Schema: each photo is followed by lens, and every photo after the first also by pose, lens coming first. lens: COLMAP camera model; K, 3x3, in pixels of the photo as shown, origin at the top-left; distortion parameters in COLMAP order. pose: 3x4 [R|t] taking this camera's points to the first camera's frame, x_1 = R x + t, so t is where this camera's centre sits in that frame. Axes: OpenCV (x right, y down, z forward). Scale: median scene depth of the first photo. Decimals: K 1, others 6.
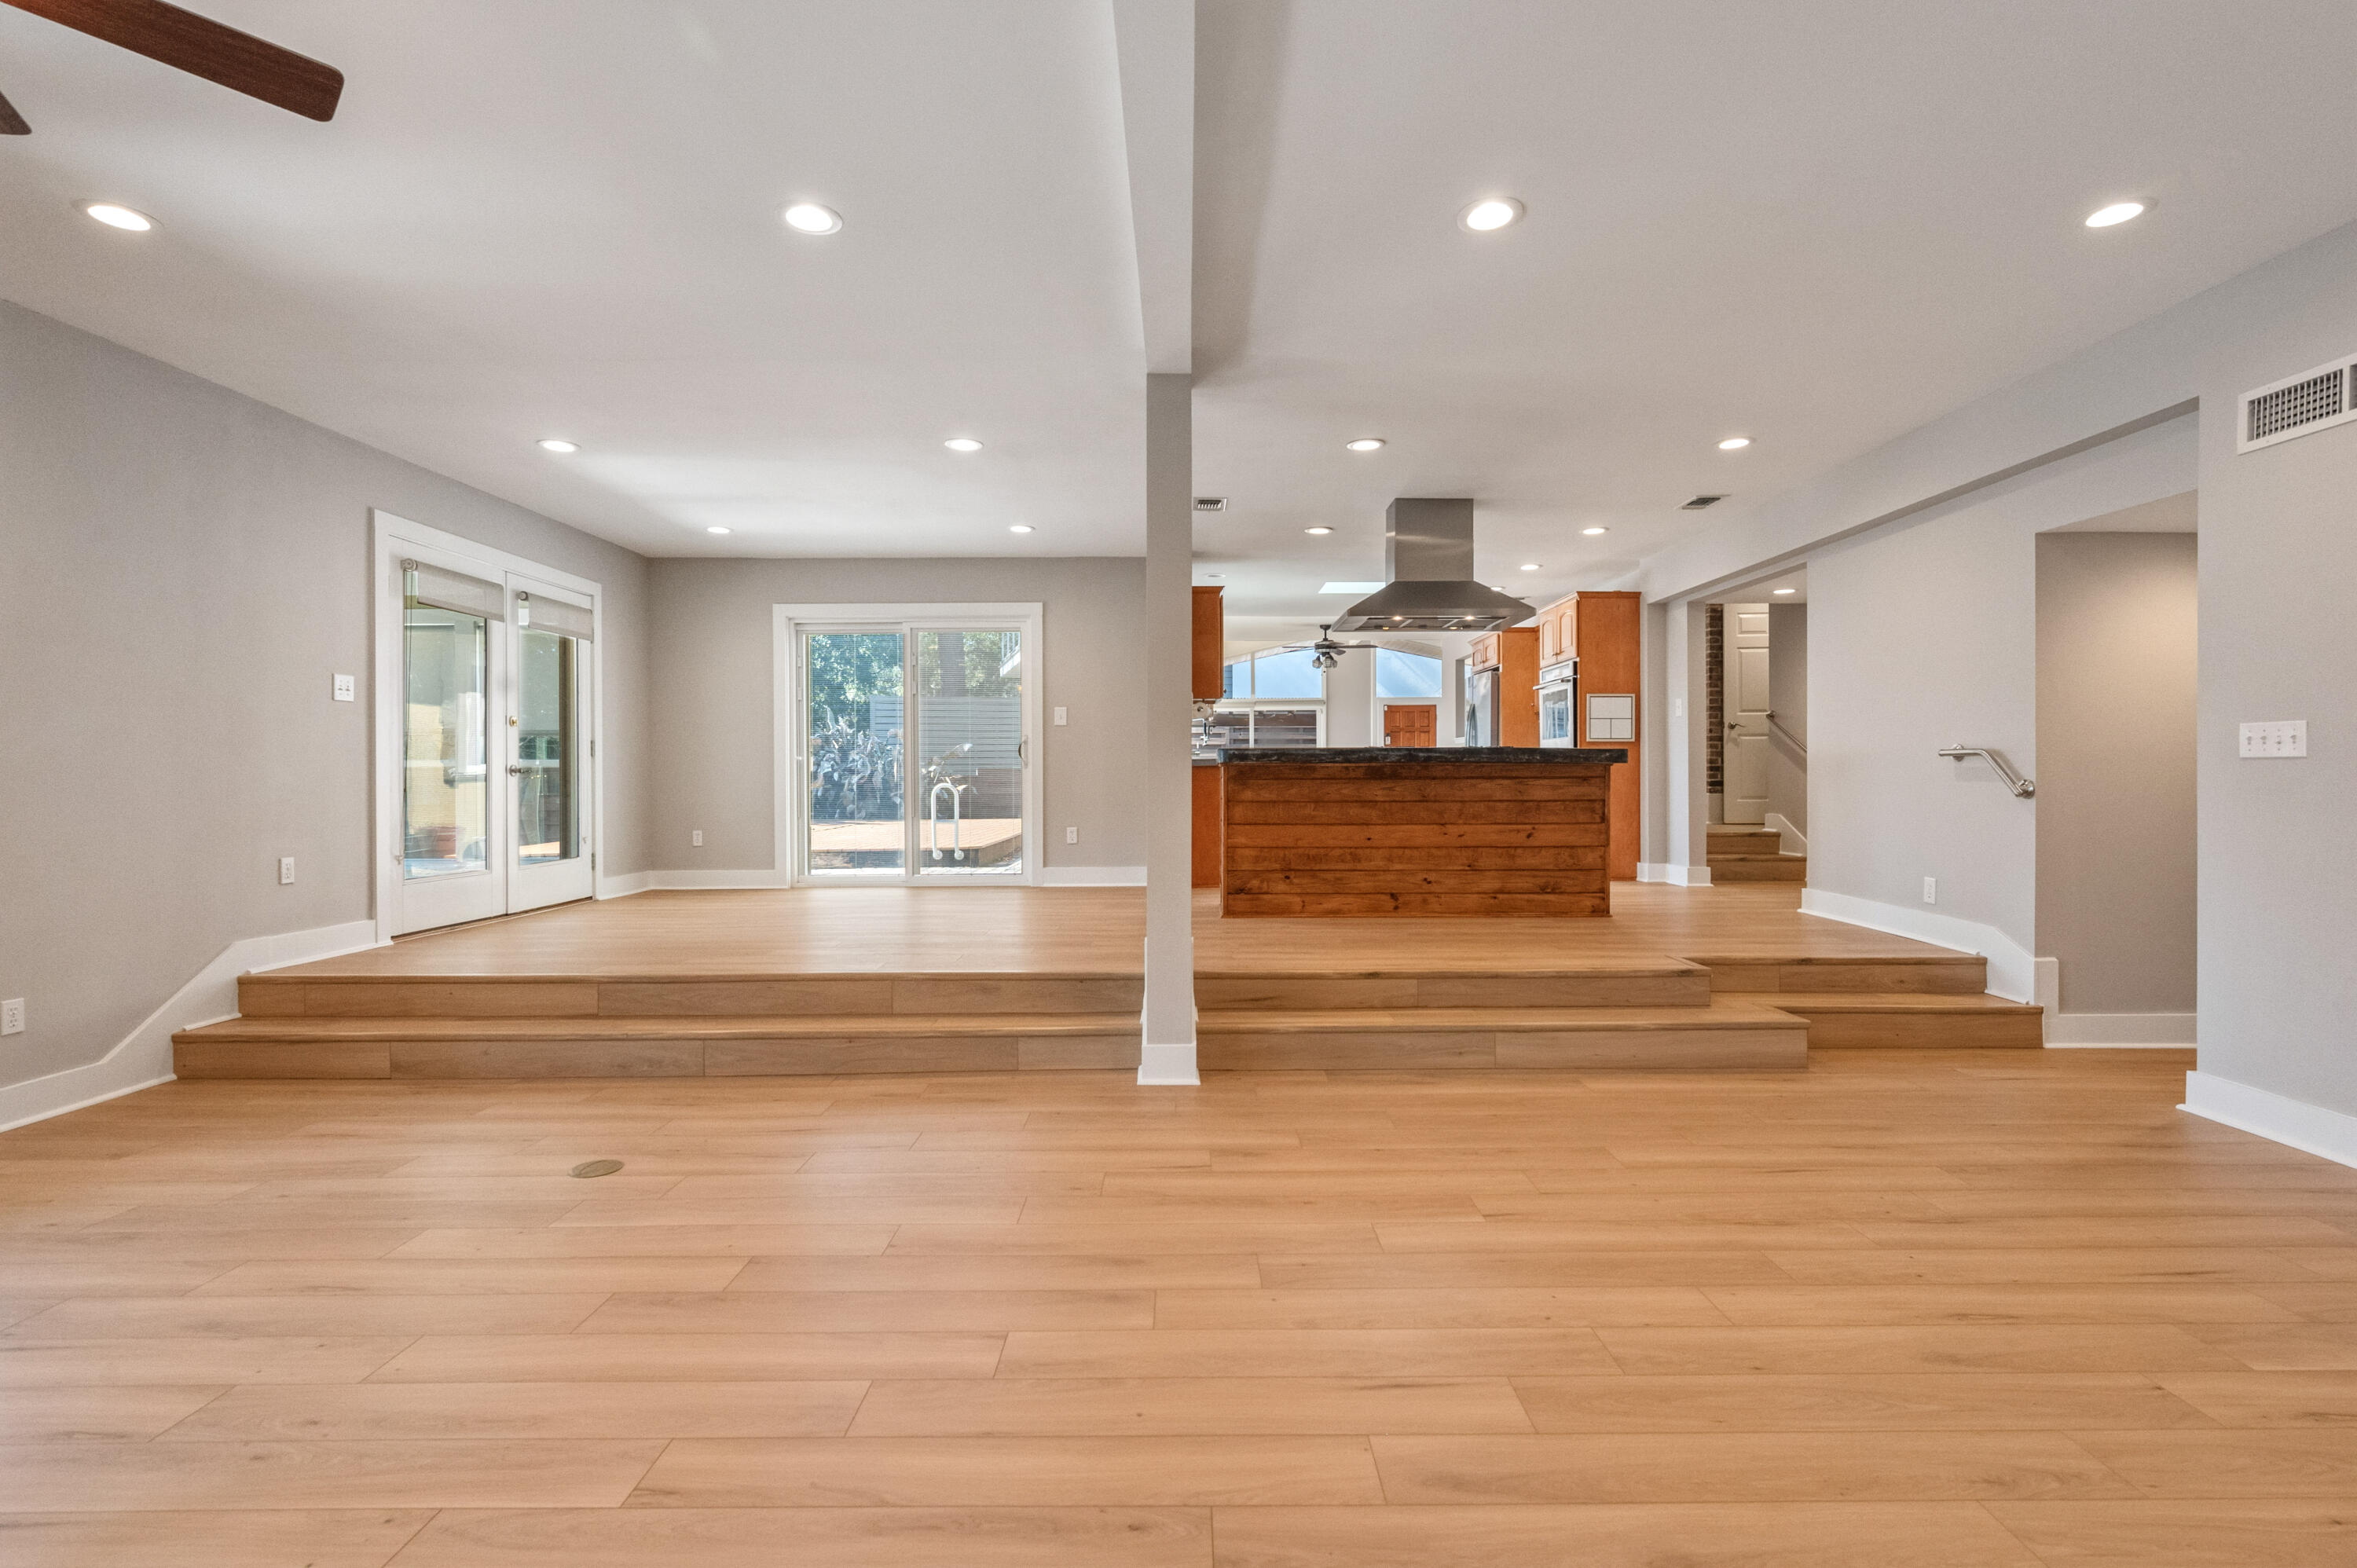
lens RADIAL K [[1092.0, 0, 1188.1], [0, 1092.0, 778.7], [0, 0, 1]] dist [0.001971, -0.000546]
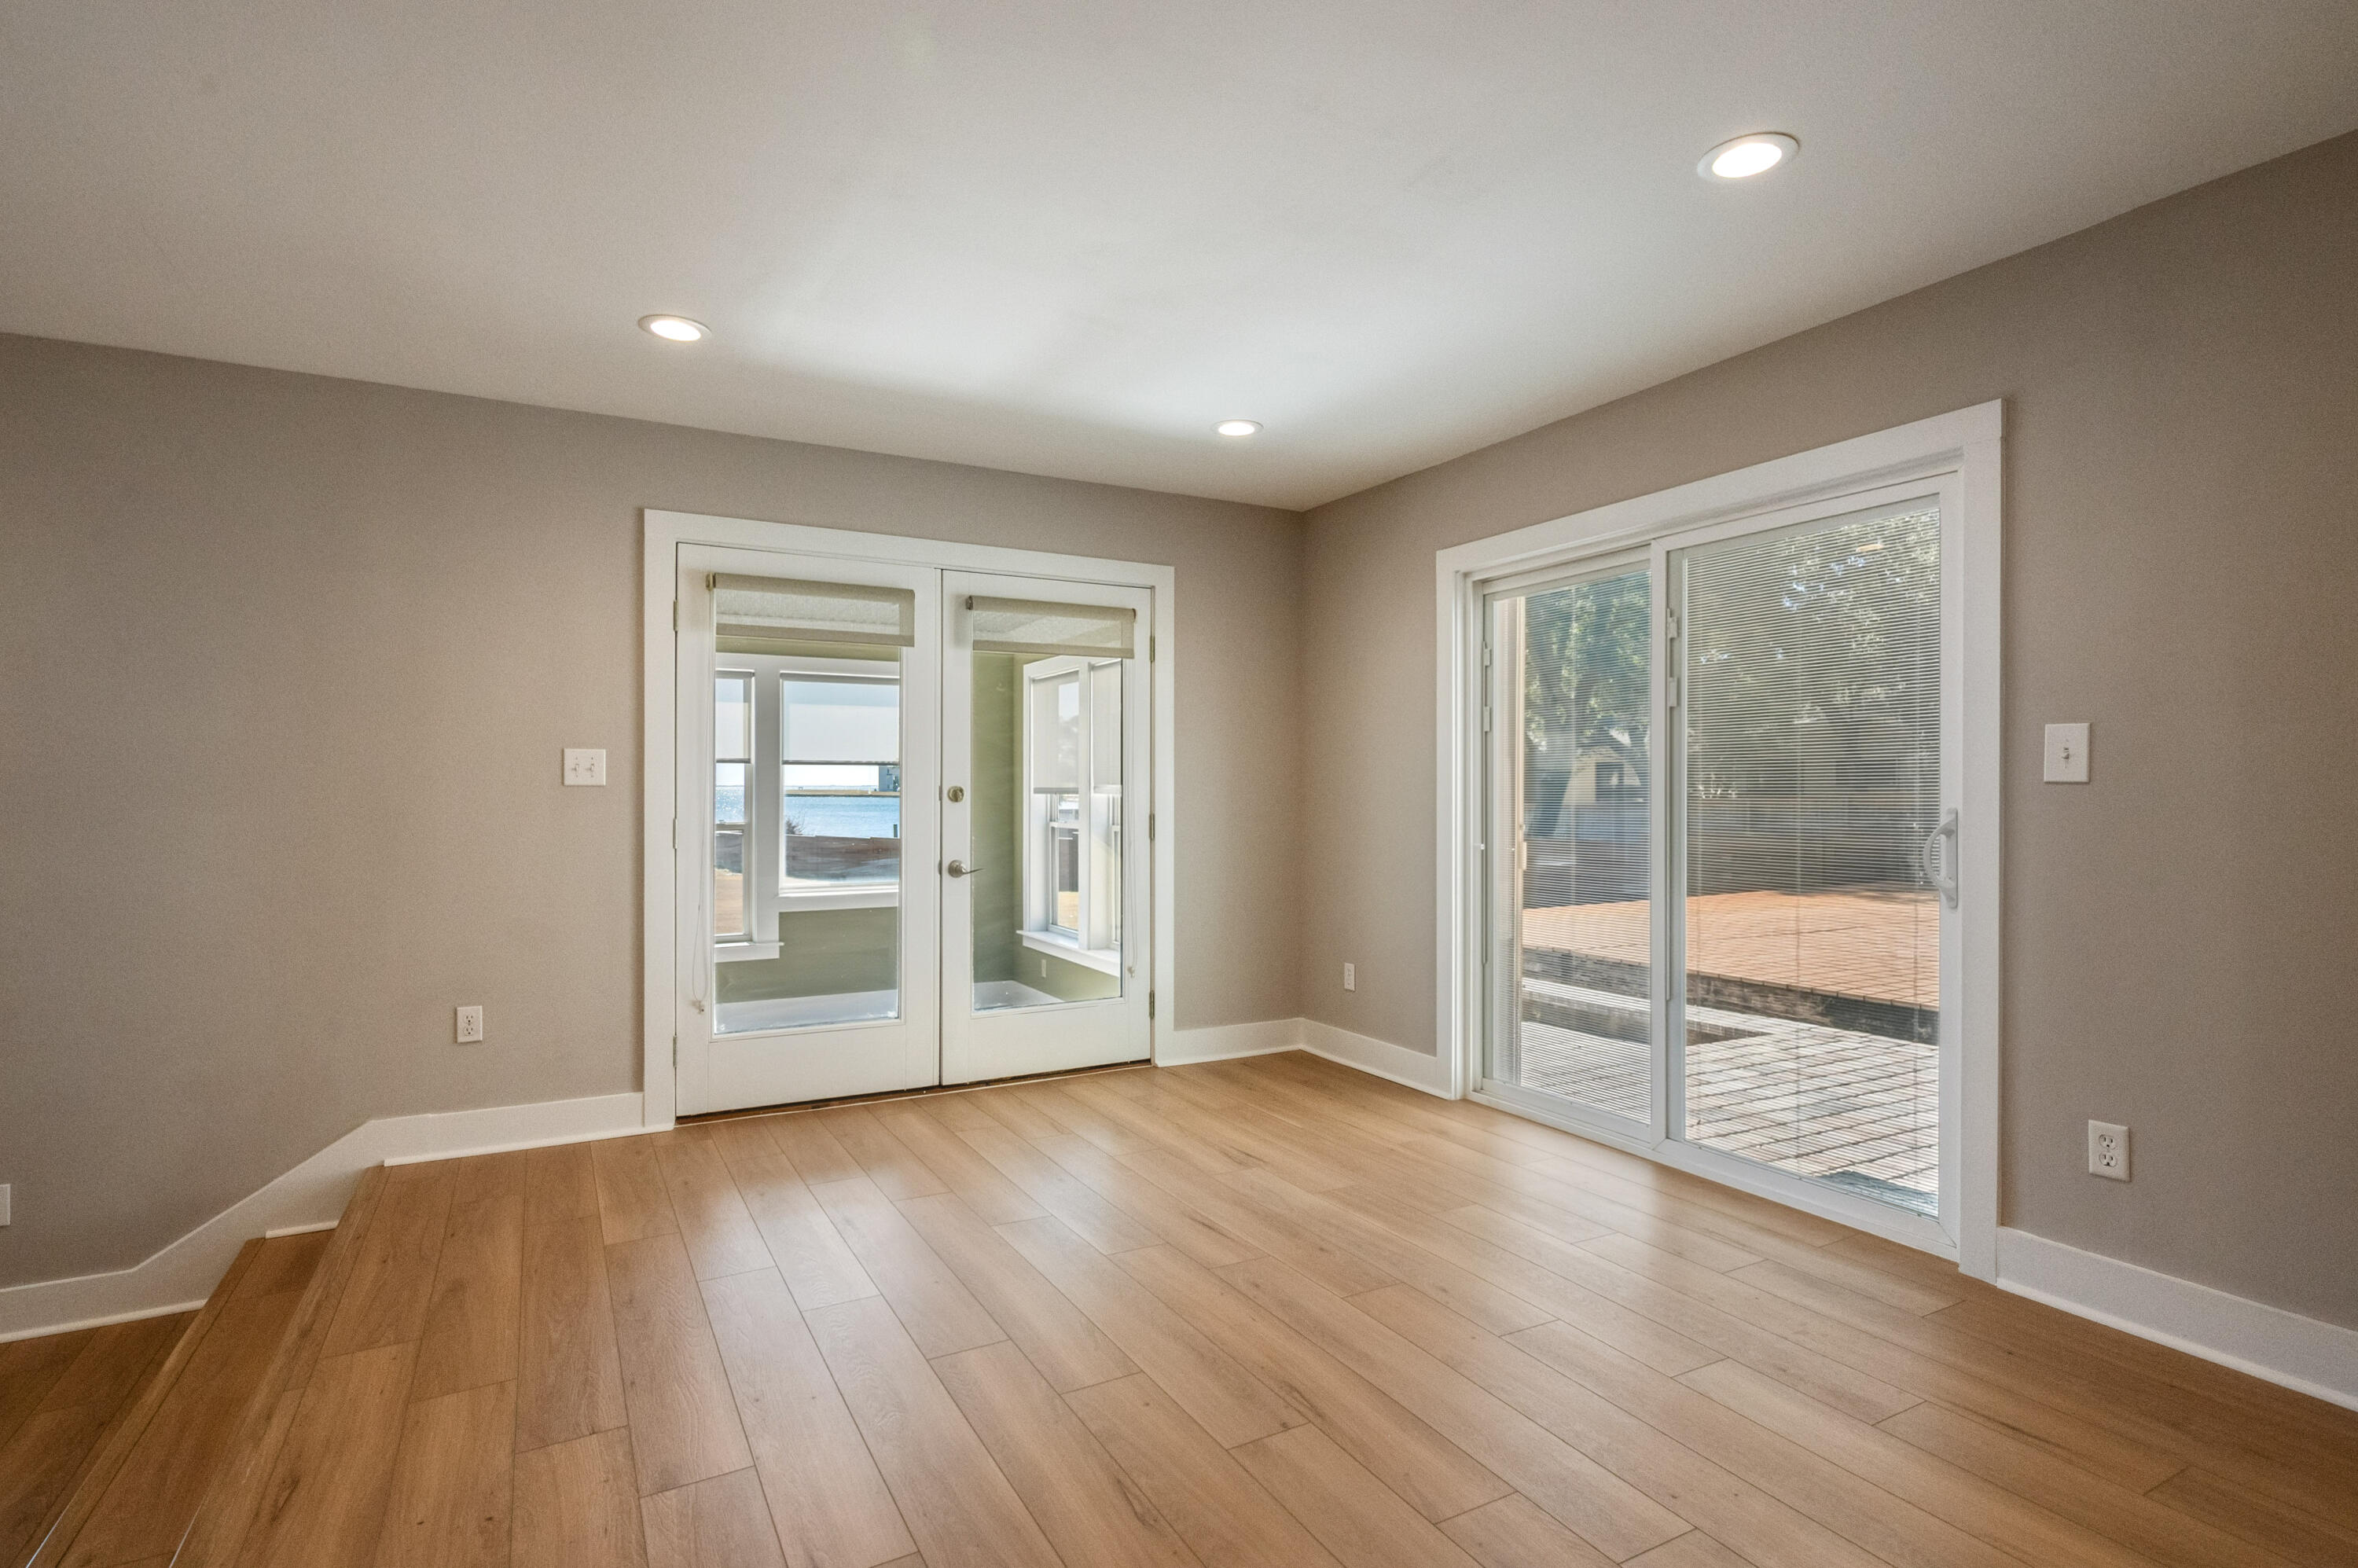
lens RADIAL K [[1168.2, 0, 1182.8], [0, 1168.2, 790.5], [0, 0, 1]] dist [0.000122, 0.002756]
pose [[0.479252, 0.005704, -0.877659, 0.083018], [-0.005604, 0.999978, 0.003439, -0.071815], [0.877660, 0.003270, 0.479273, 0.967582]]
